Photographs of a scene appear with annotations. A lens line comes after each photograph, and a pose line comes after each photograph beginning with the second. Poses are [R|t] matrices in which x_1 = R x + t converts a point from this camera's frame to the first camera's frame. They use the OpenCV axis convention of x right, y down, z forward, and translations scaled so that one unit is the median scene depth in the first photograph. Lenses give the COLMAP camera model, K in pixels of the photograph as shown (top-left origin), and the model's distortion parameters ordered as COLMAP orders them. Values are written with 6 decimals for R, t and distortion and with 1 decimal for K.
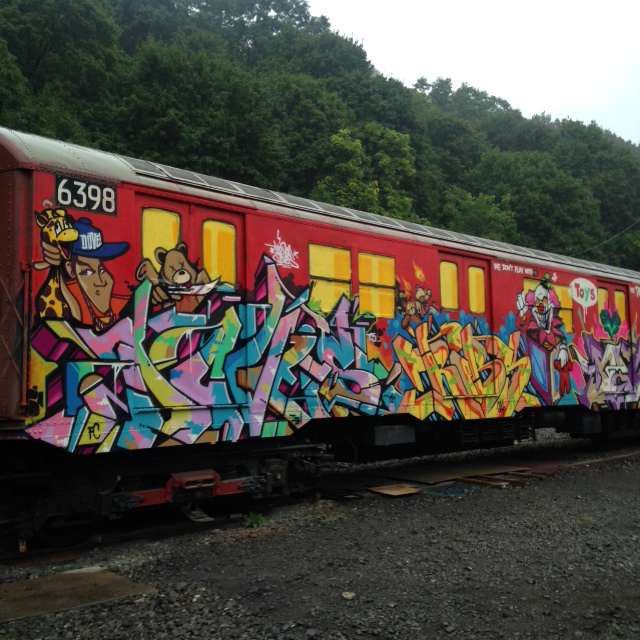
lens RADIAL K [[767.2, 0, 320.0], [0, 767.2, 320.0], [0, 0, 1]] dist [0.251566, -0.396231]
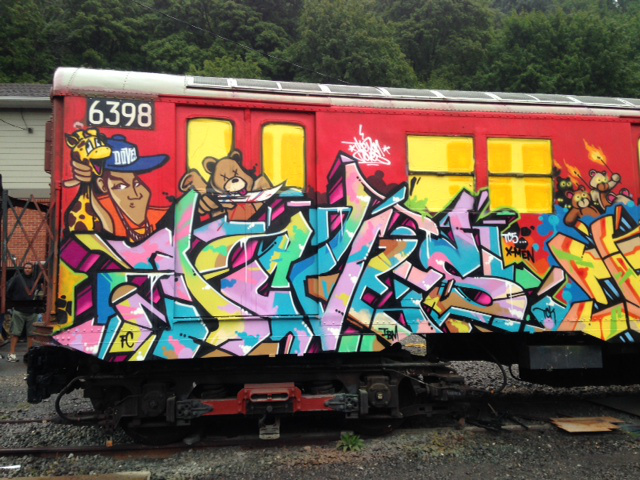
lens RADIAL K [[574.4, 0, 319.7], [0, 574.4, 247.0], [0, 0, 1]] dist [0.220769, -0.334847]
pose [[0.820531, -0.057408, -0.568712, 0.300285], [0.051475, 0.998322, -0.026507, 0.044848], [0.569280, -0.007525, 0.822110, 0.424413]]
